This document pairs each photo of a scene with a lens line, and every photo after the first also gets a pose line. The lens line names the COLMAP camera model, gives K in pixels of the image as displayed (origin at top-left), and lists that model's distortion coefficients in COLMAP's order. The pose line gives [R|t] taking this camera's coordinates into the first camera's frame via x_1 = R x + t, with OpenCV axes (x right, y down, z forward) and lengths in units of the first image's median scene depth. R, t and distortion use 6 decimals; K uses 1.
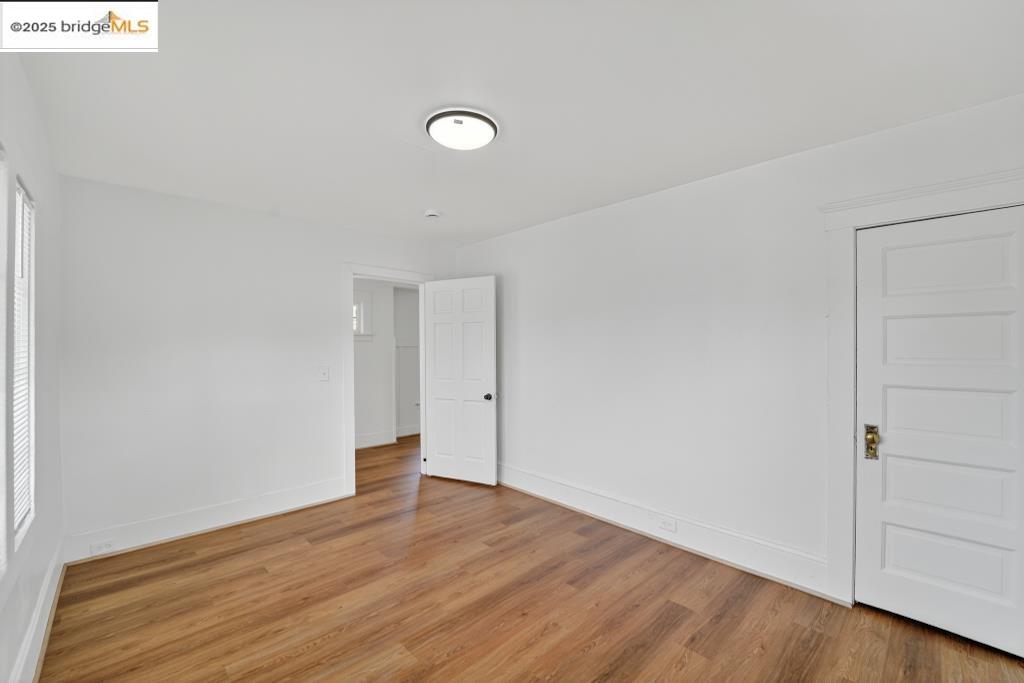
lens RADIAL K [[423.4, 0, 512.0], [0, 423.4, 347.0], [0, 0, 1]] dist [-0.015959, -0.000604]
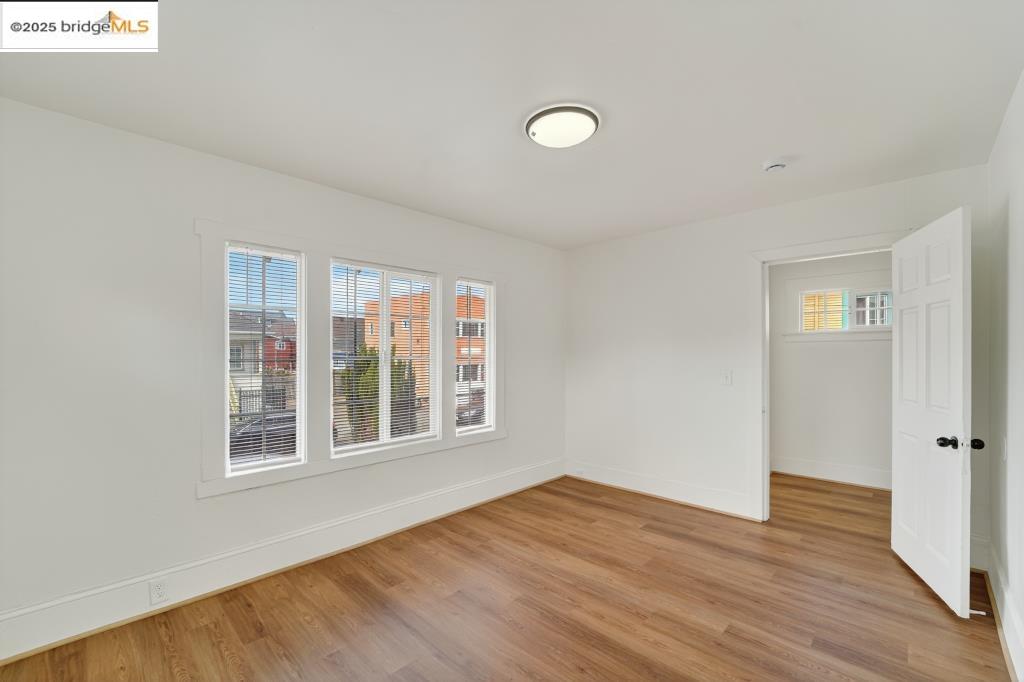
lens RADIAL K [[423.4, 0, 496.6], [0, 423.4, 353.3], [0, 0, 1]] dist [-0.015959, -0.000604]
pose [[0.016899, 0.002073, -0.999855, 0.688335], [0.003431, 0.999992, 0.002131, 0.007578], [0.999851, -0.003466, 0.016892, 0.664827]]
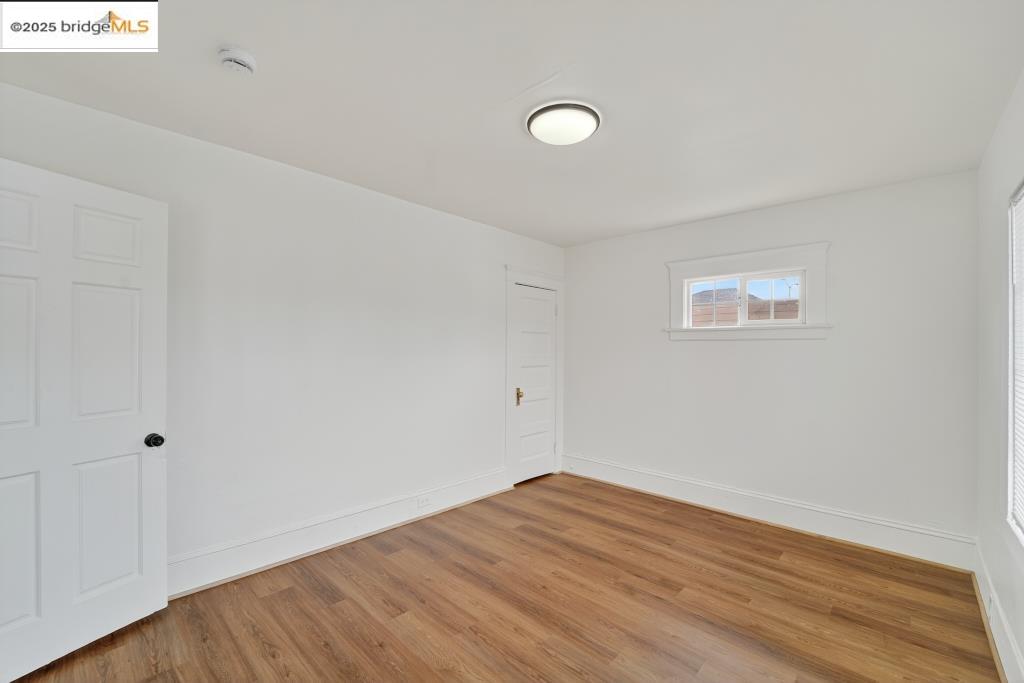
lens RADIAL K [[423.4, 0, 503.9], [0, 423.4, 345.0], [0, 0, 1]] dist [-0.015959, -0.000604]
pose [[-0.038307, 0.006116, 0.999247, -0.869615], [-0.011093, 0.999917, -0.006545, 0.007649], [-0.999204, -0.011335, -0.038236, 0.936584]]
